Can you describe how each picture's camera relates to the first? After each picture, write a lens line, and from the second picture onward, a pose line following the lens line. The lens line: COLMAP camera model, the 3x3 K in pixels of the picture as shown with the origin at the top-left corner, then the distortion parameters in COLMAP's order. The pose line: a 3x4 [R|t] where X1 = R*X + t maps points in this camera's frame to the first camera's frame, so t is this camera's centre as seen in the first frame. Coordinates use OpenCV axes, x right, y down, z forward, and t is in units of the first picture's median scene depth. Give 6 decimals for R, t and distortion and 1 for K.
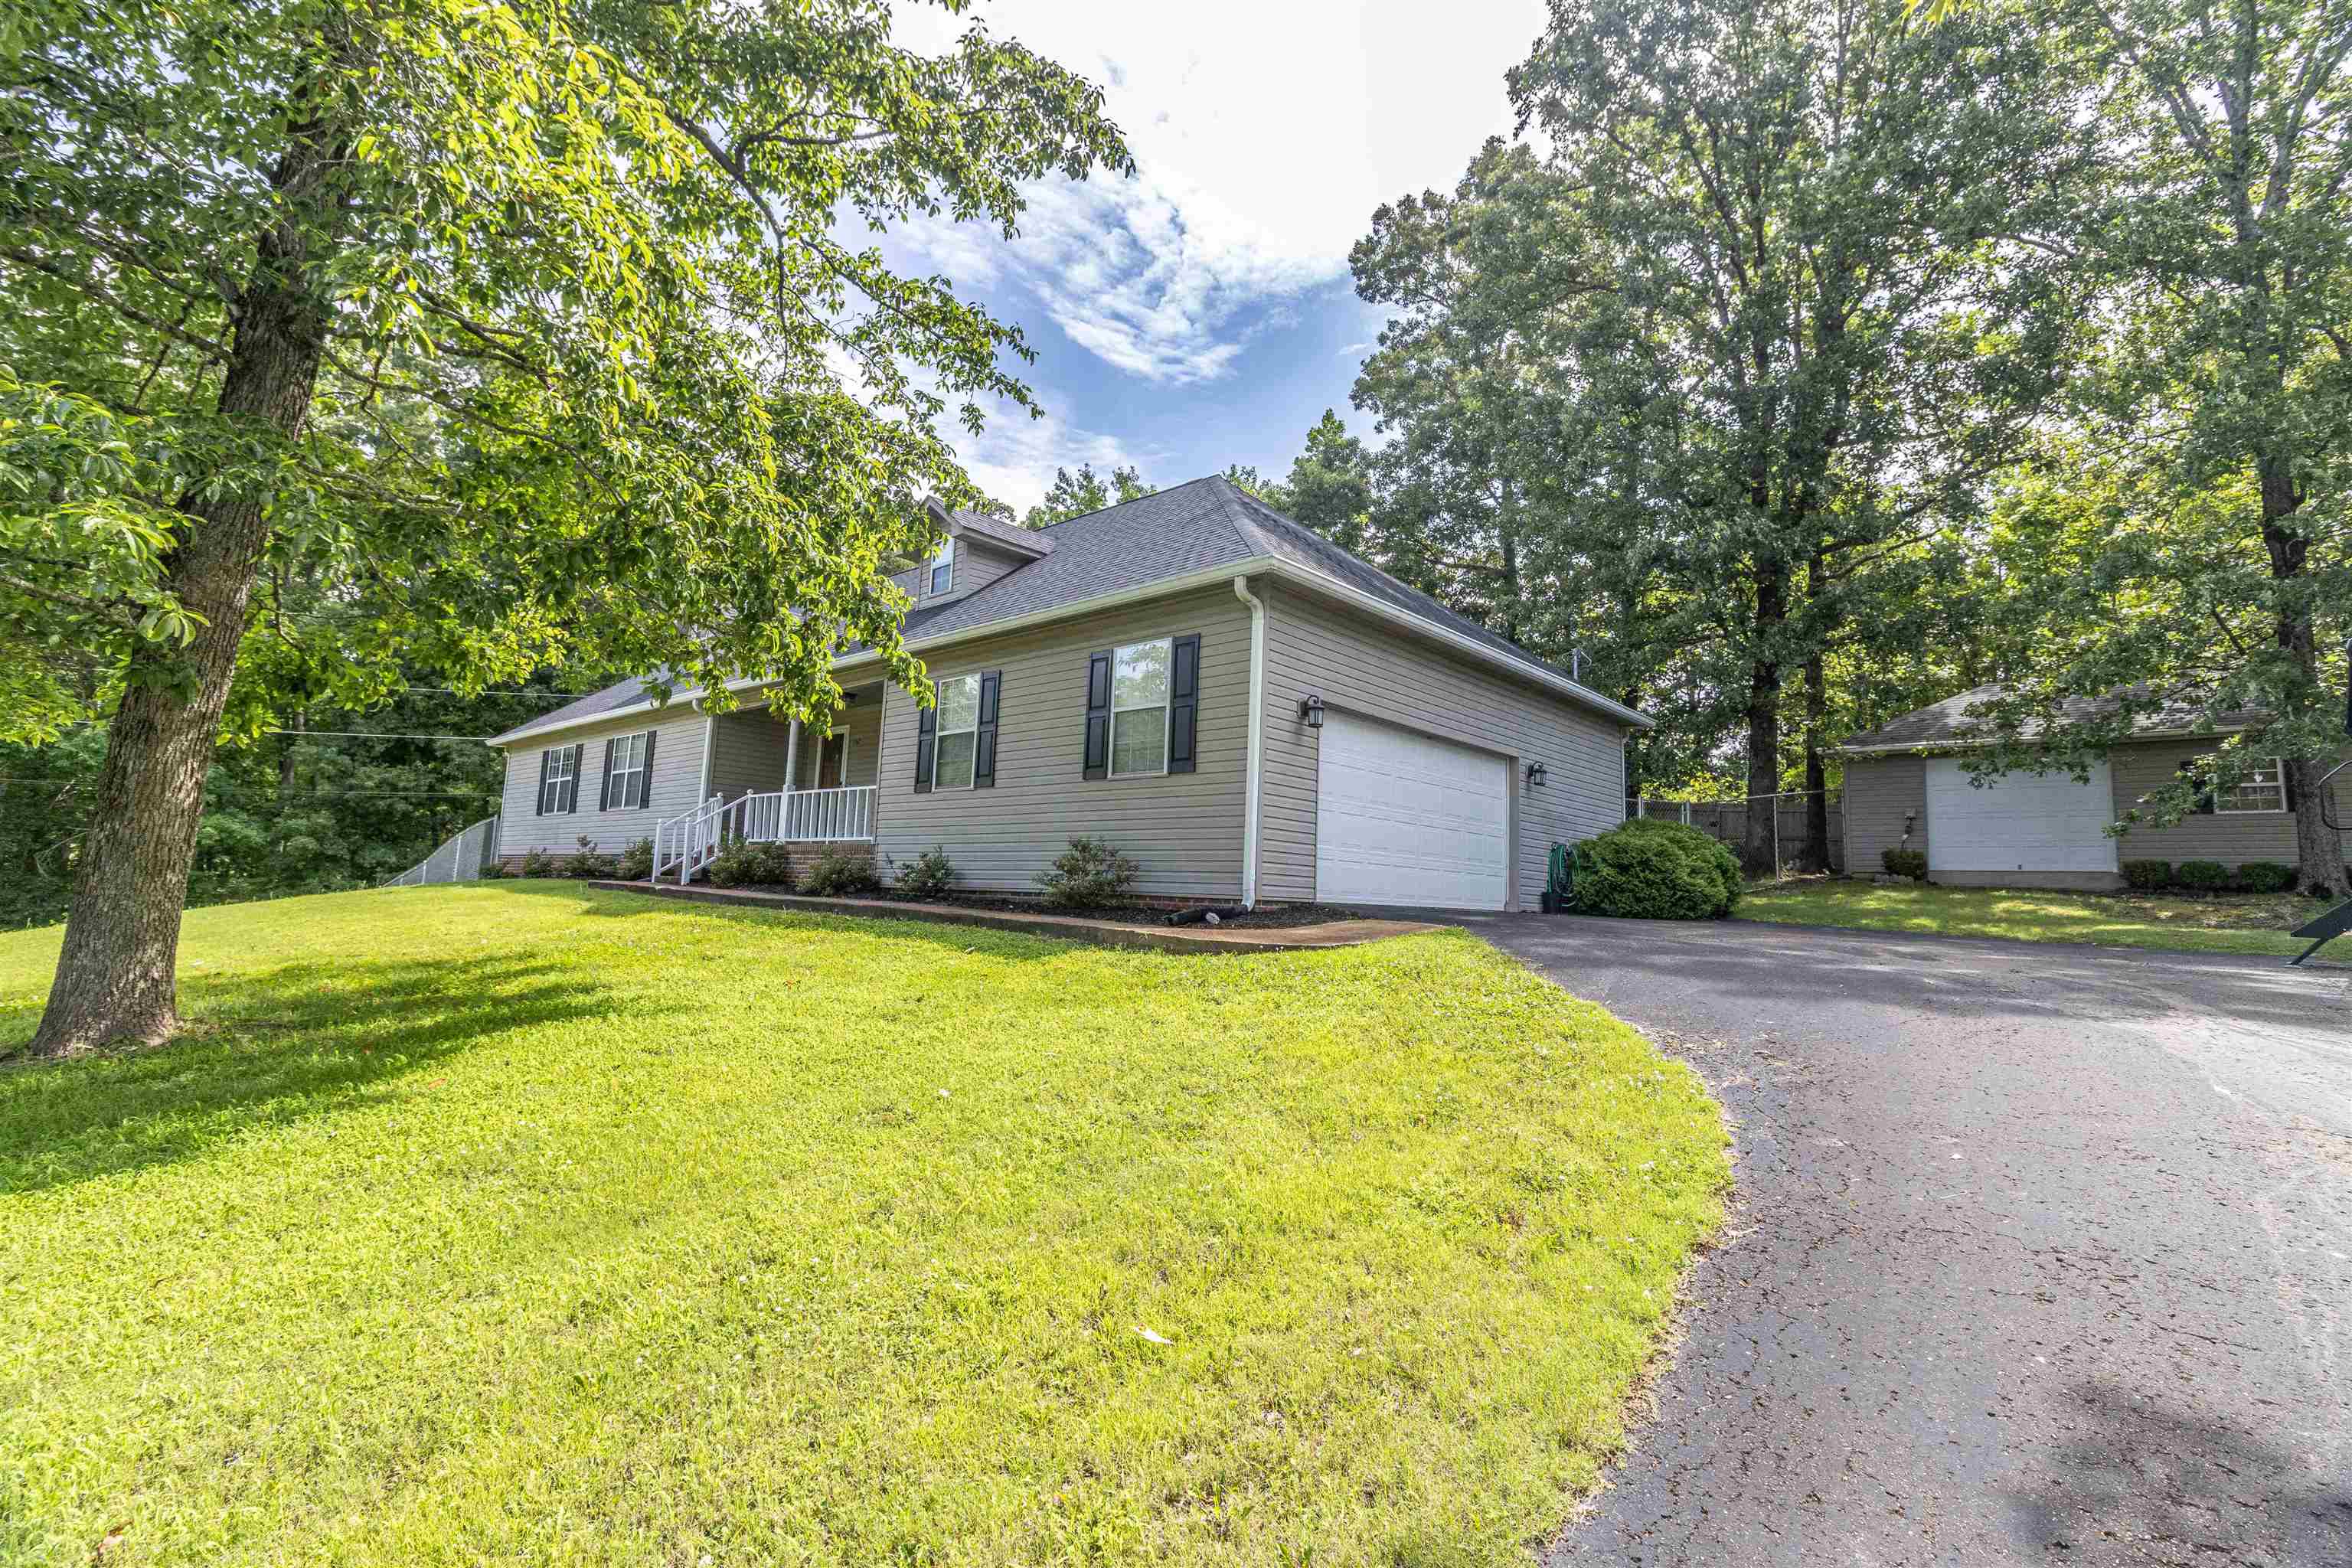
lens RADIAL K [[1051.0, 0, 1184.9], [0, 1051.0, 768.2], [0, 0, 1]] dist [0.010524, -0.001395]
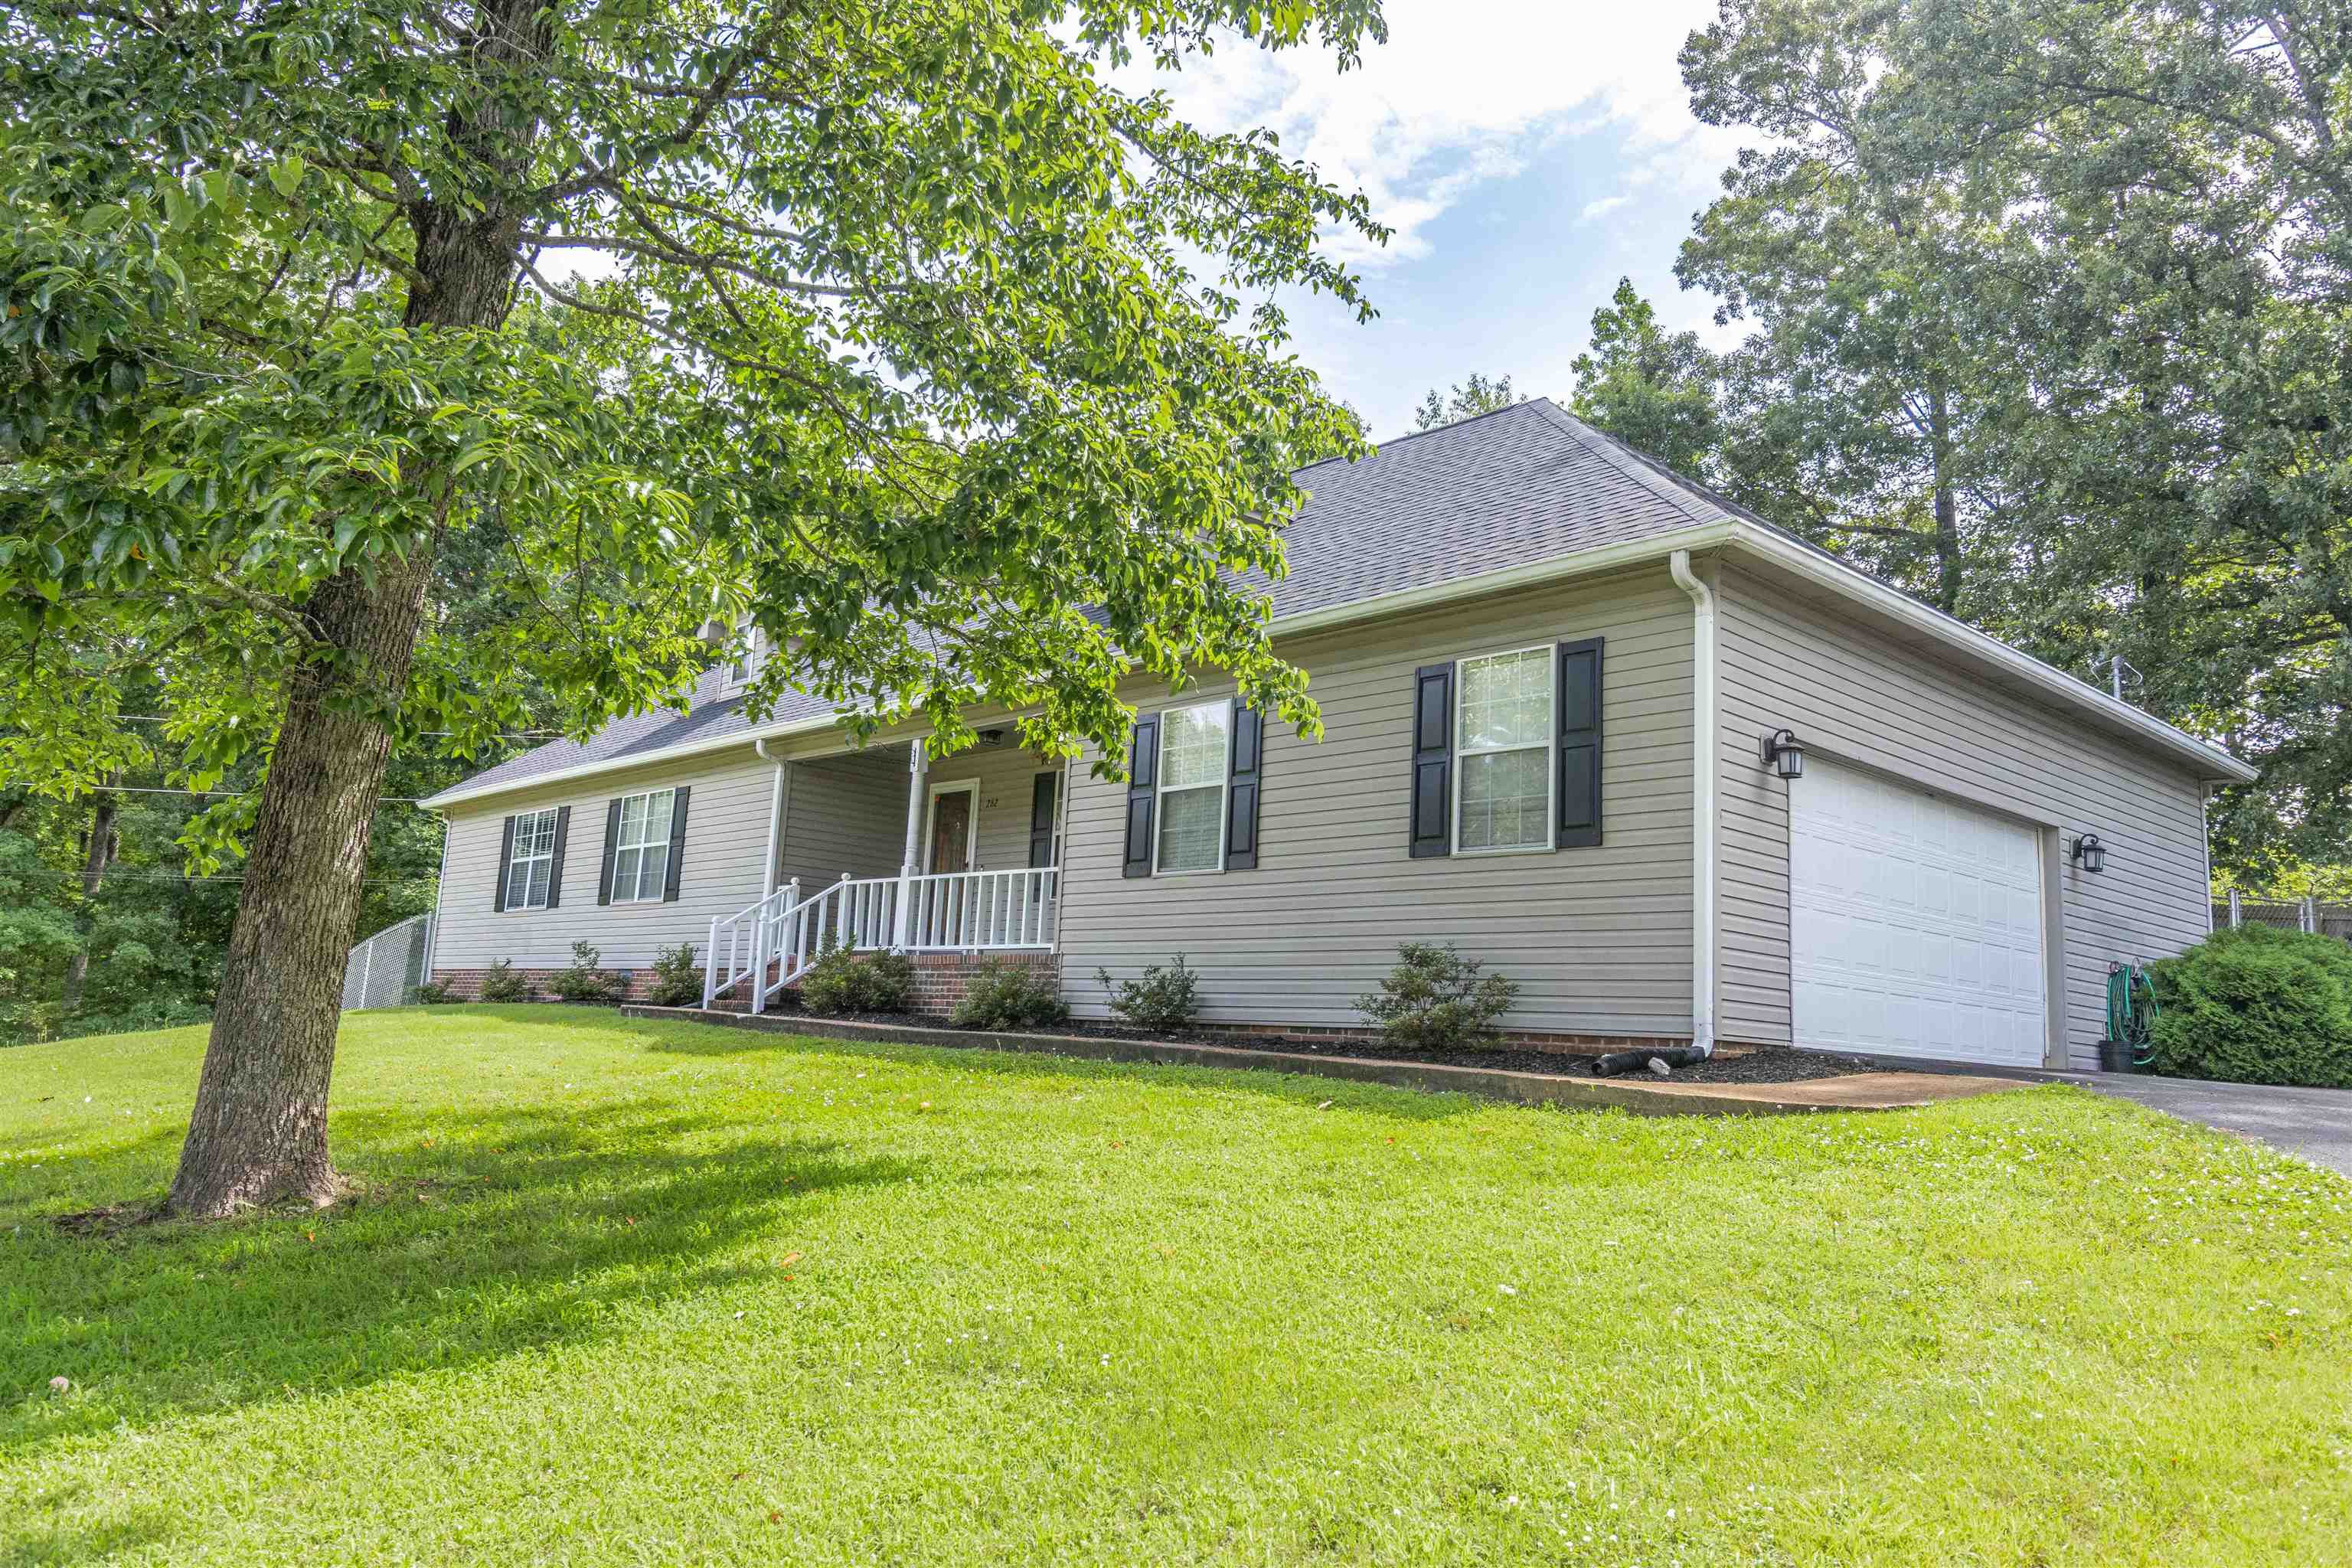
lens RADIAL K [[1662.8, 0, 1216.2], [0, 1662.8, 769.5], [0, 0, 1]] dist [-0.003853, 0.012596]
pose [[0.996694, 0.000054, -0.081246, -0.120821], [-0.003995, 0.998822, -0.048354, 0.006050], [0.081148, 0.048519, 0.995520, -0.050389]]
